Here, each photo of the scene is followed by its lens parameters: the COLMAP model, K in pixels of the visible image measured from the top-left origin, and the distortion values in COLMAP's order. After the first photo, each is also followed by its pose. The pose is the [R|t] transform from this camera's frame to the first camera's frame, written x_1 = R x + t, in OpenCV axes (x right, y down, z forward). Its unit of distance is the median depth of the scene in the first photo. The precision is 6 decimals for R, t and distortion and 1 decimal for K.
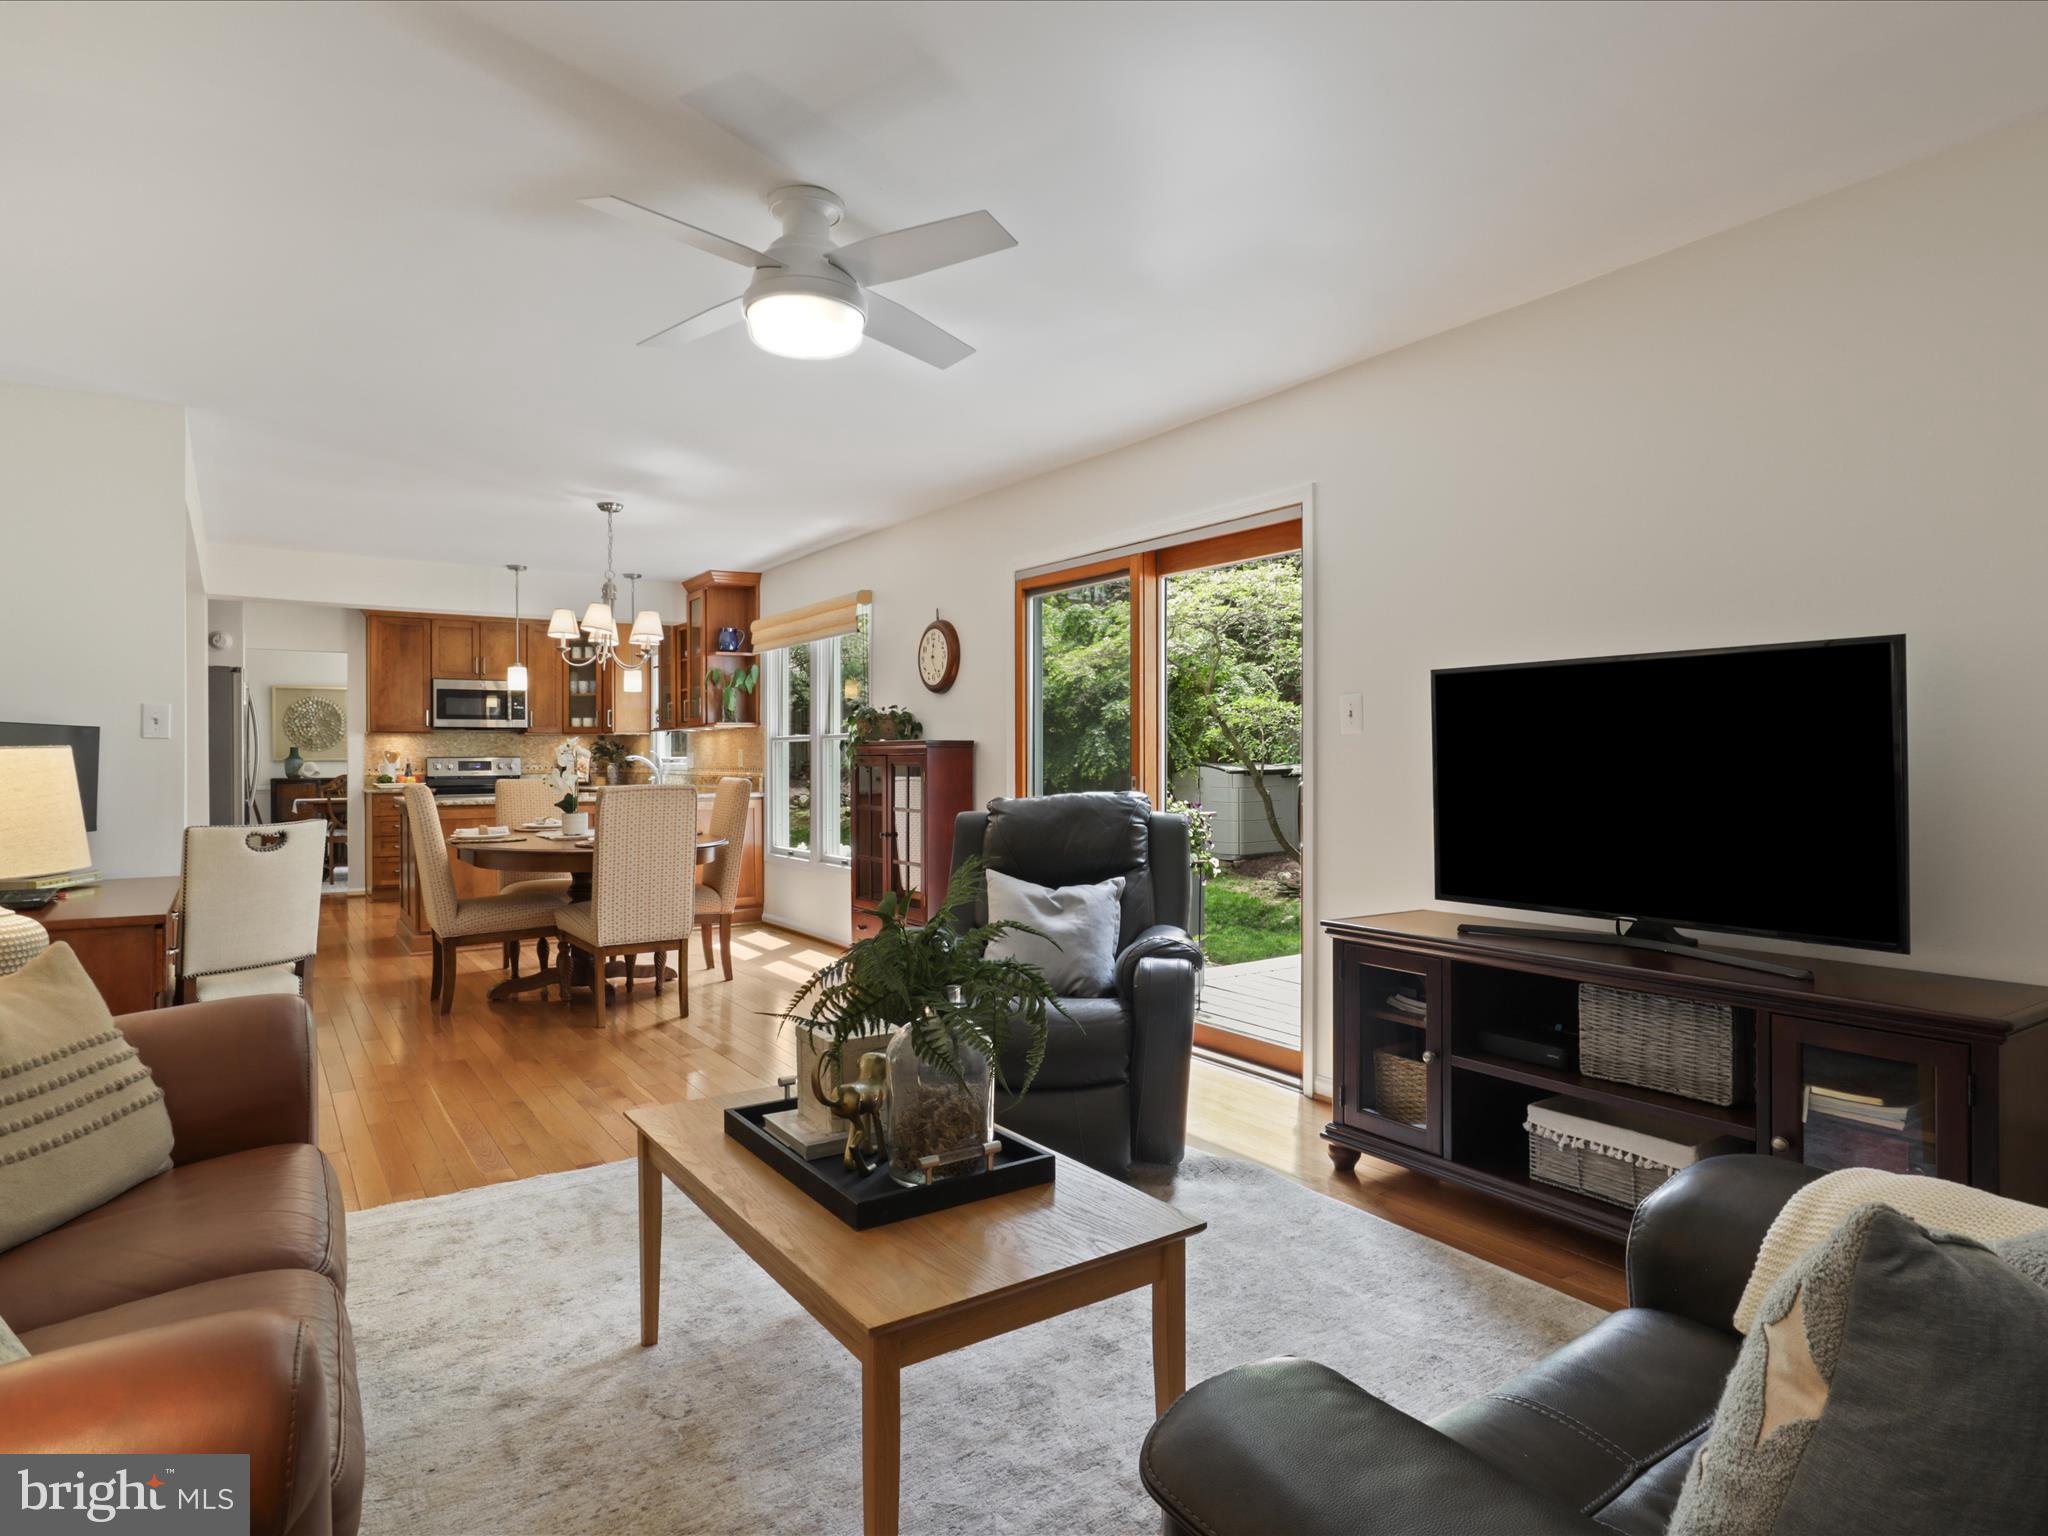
lens RADIAL K [[1170.1, 0, 1026.0], [0, 1170.1, 750.3], [0, 0, 1]] dist [-0.025731, 0.015729]
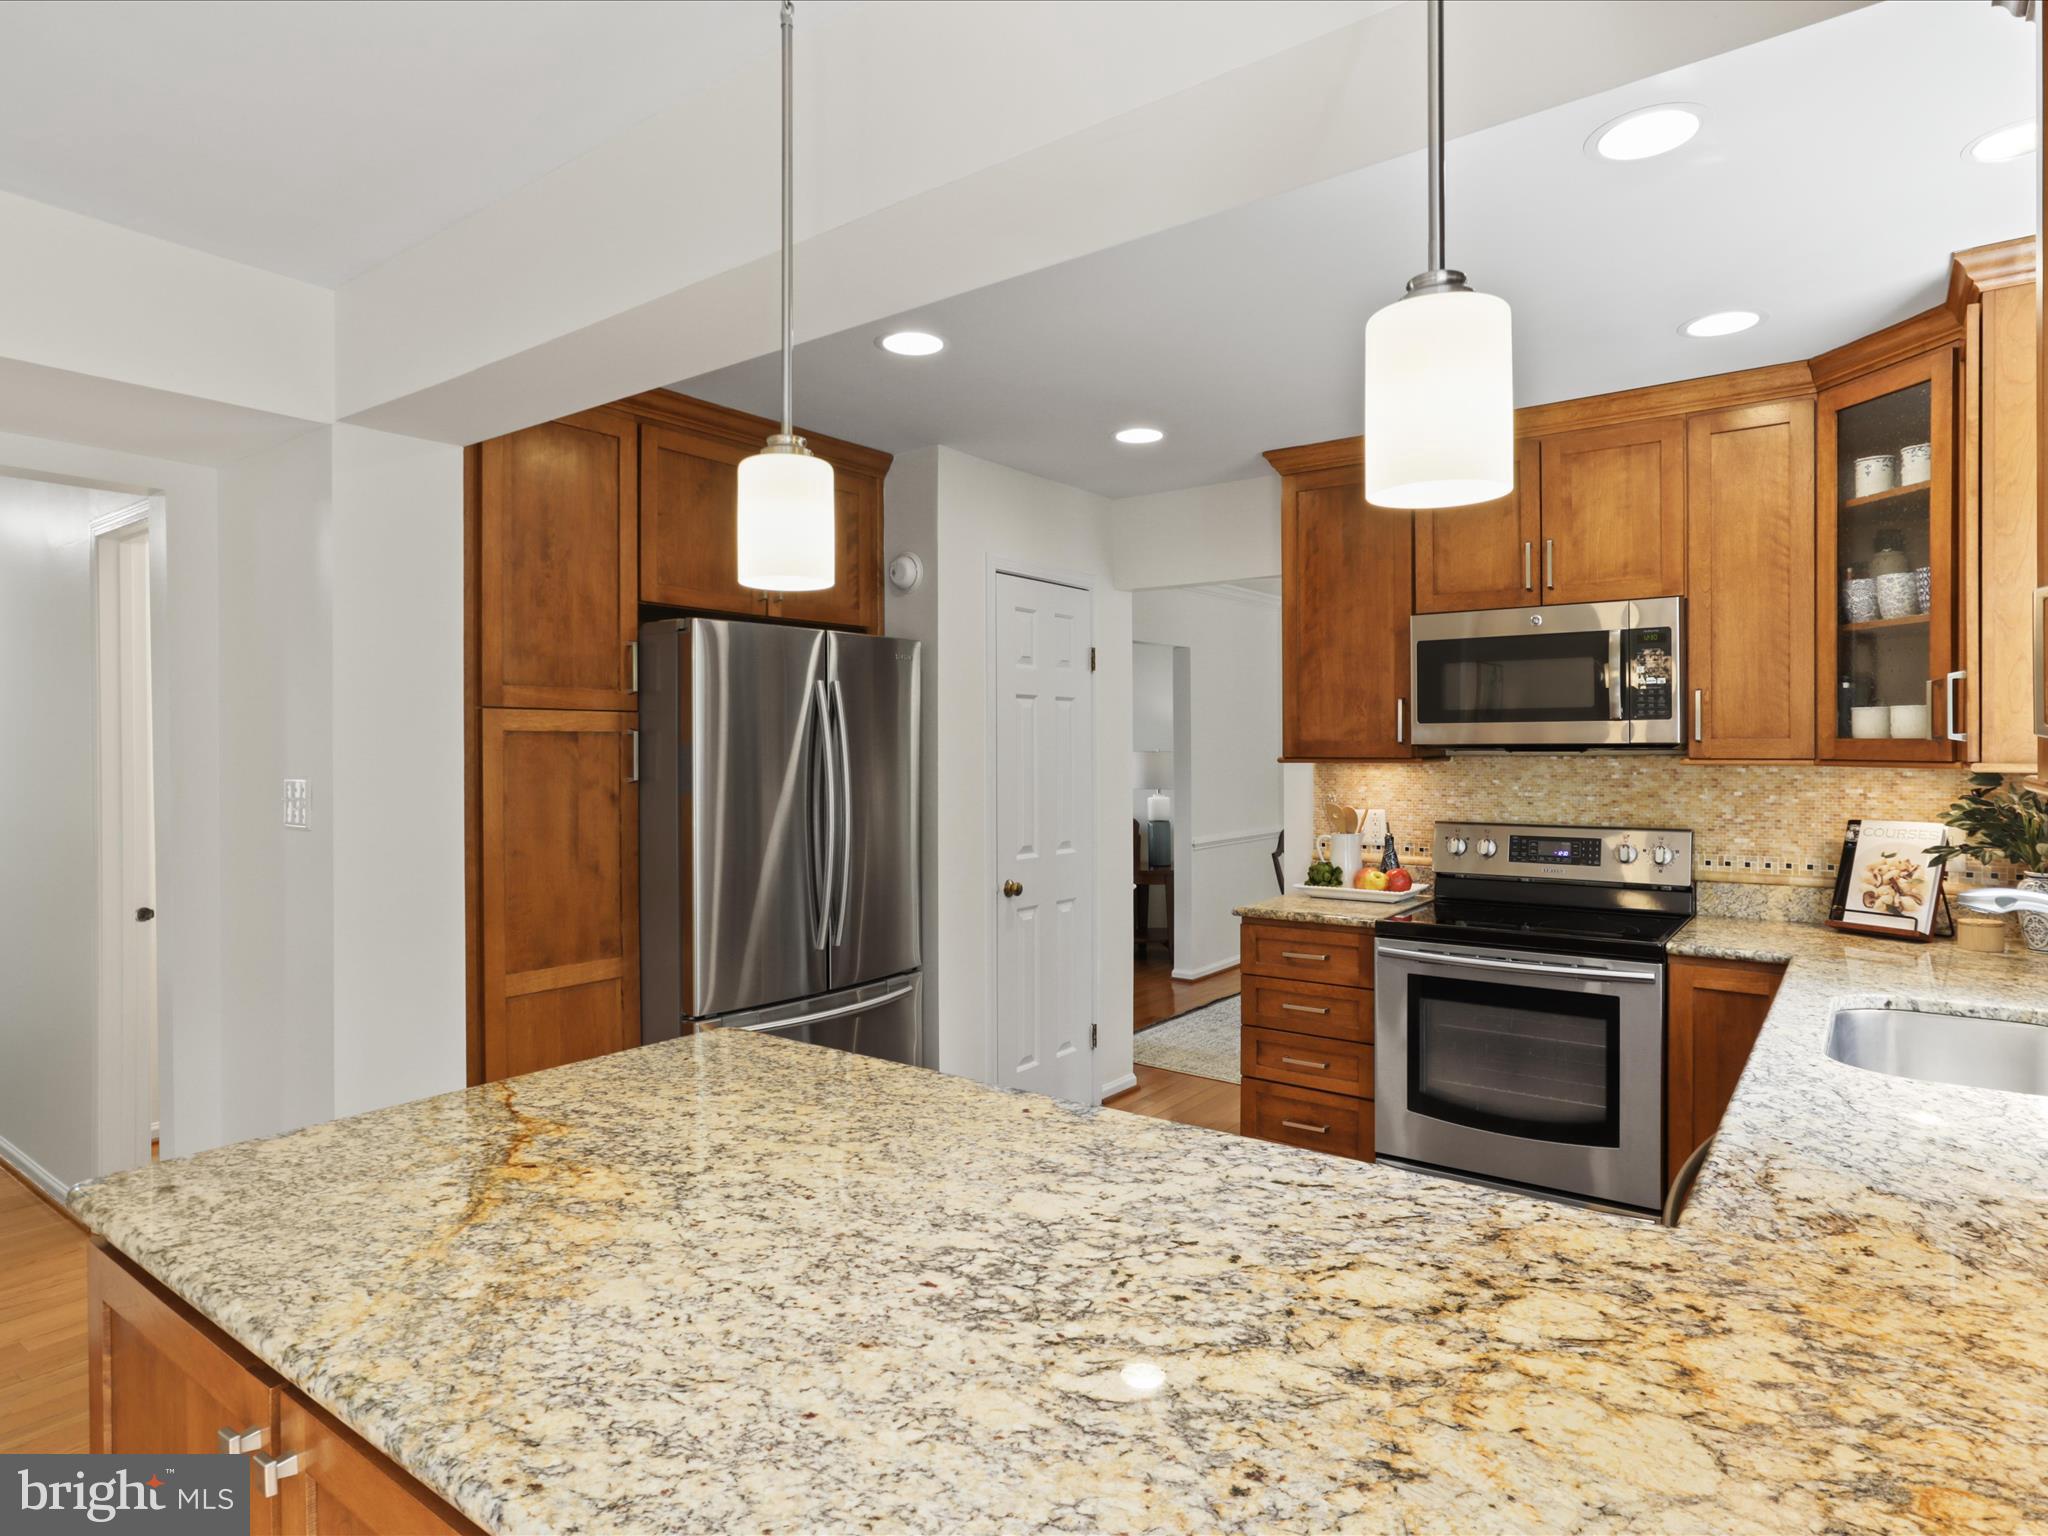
lens RADIAL K [[1170.1, 0, 1030.5], [0, 1170.1, 743.5], [0, 0, 1]] dist [-0.025731, 0.015729]
pose [[0.335186, 0.000432, -0.942152, -0.199751], [0.006862, 0.999972, 0.002899, -0.022520], [0.942127, -0.007436, 0.335173, 0.760708]]
